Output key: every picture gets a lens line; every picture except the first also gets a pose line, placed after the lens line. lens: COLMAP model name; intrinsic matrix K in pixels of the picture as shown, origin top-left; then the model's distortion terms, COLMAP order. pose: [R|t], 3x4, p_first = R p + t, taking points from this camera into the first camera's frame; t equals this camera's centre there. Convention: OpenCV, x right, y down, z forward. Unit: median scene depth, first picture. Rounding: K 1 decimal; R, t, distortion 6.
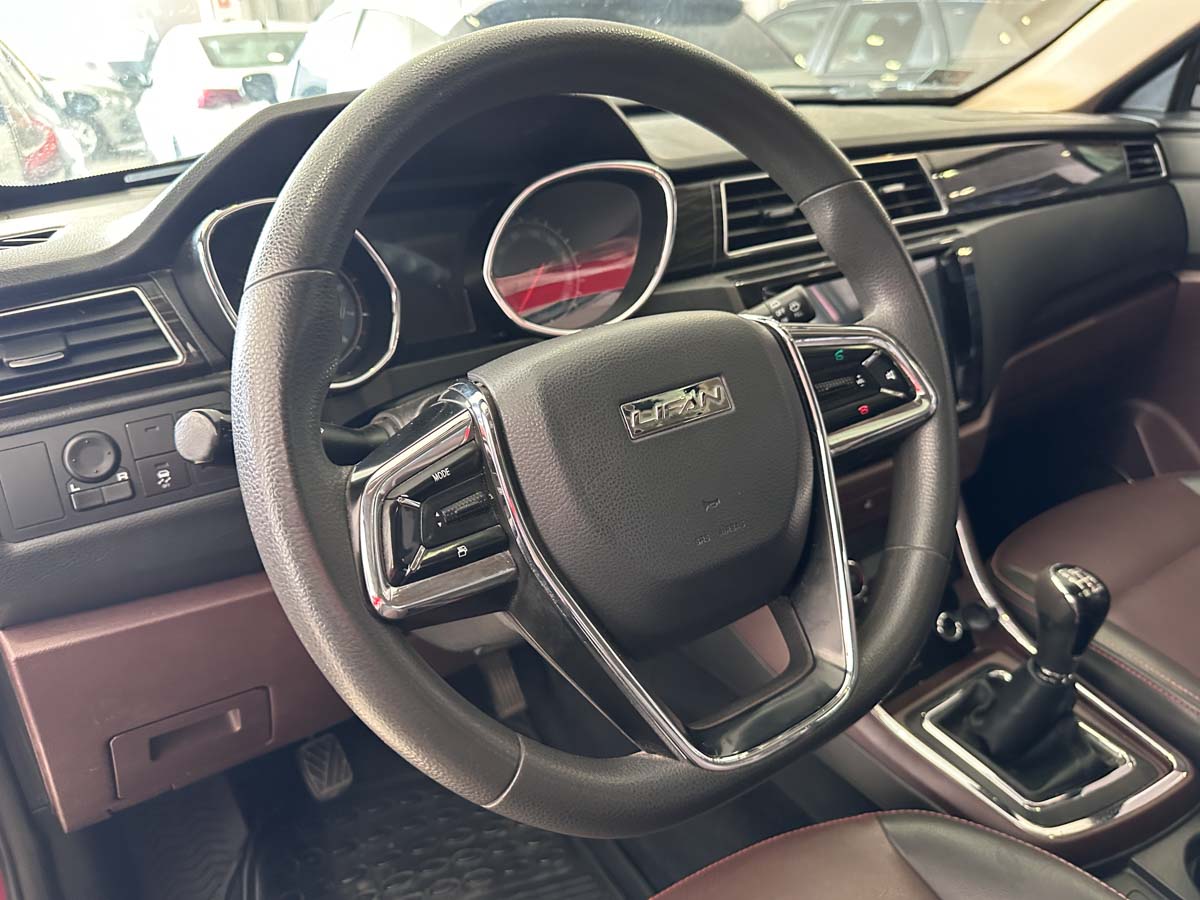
lens RADIAL K [[860.8, 0, 593.8], [0, 860.8, 447.1], [0, 0, 1]] dist [0.006545, -0.000005]
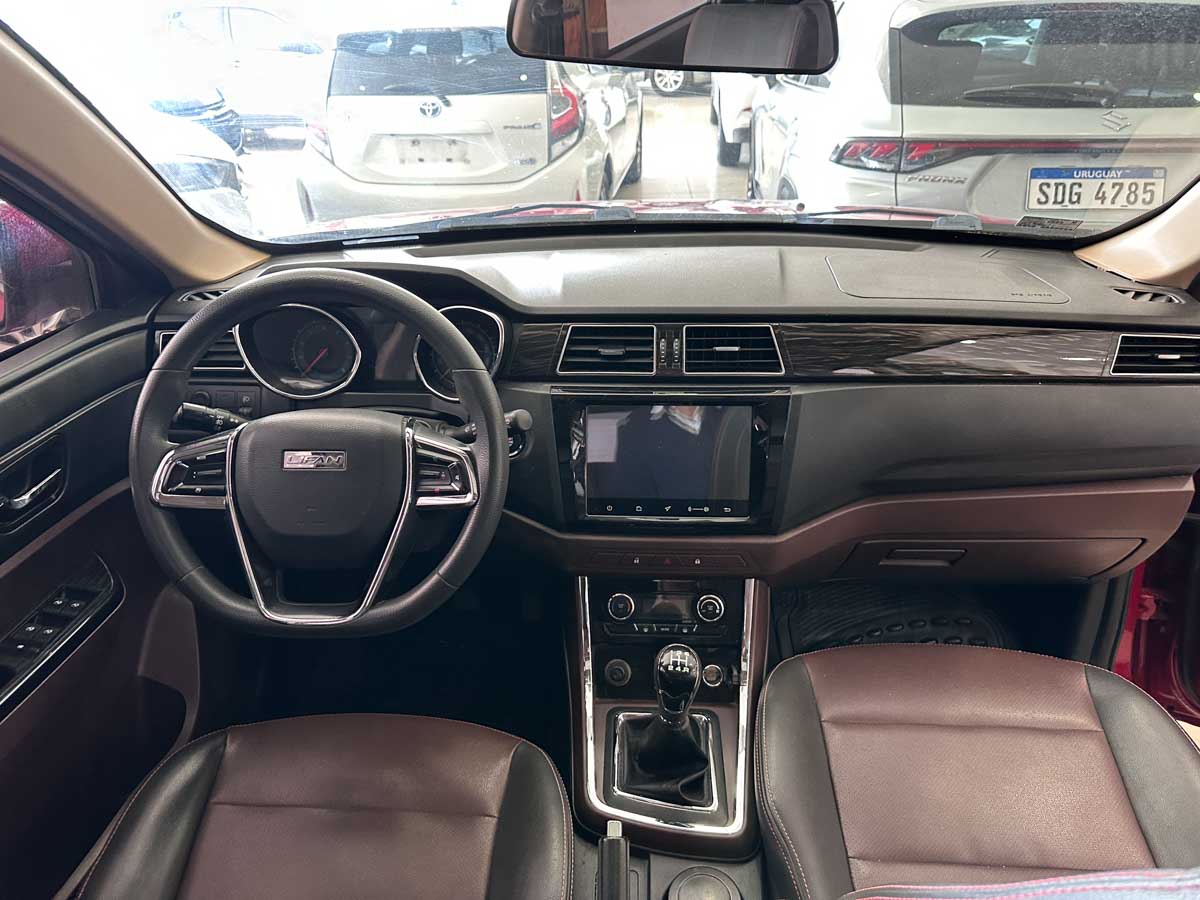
lens RADIAL K [[832.4, 0, 600.0], [0, 832.4, 450.0], [0, 0, 1]] dist [0.085659, -0.080419]
pose [[0.805286, 0.299420, -0.511725, 1.041209], [-0.256951, 0.954092, 0.153901, -0.345738], [0.534314, 0.007554, 0.845253, -0.228799]]
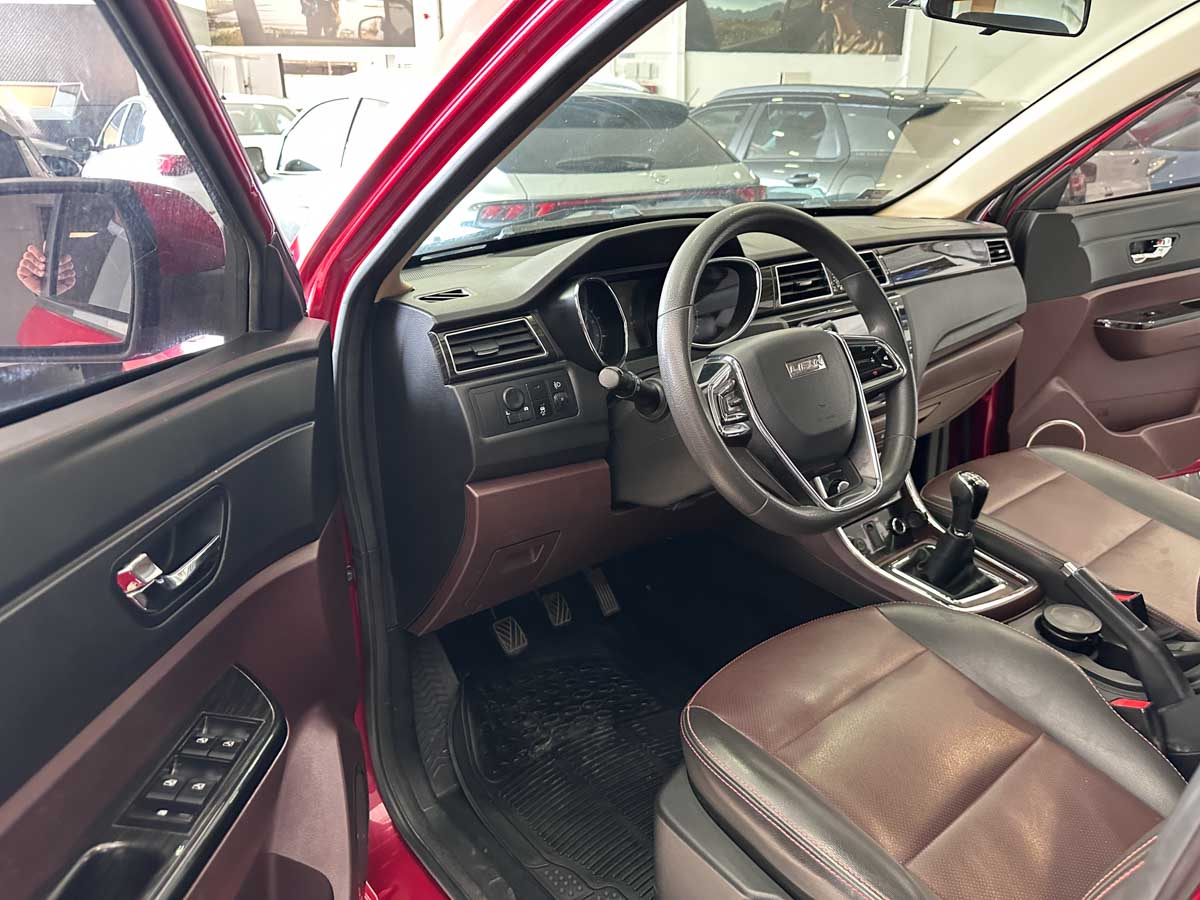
lens RADIAL K [[832.4, 0, 600.0], [0, 832.4, 450.0], [0, 0, 1]] dist [0.085659, -0.080419]
pose [[0.994127, -0.012797, 0.107461, -0.426583], [0.019546, 0.997885, -0.061989, 0.188246], [-0.106440, 0.063725, 0.992275, -0.714689]]
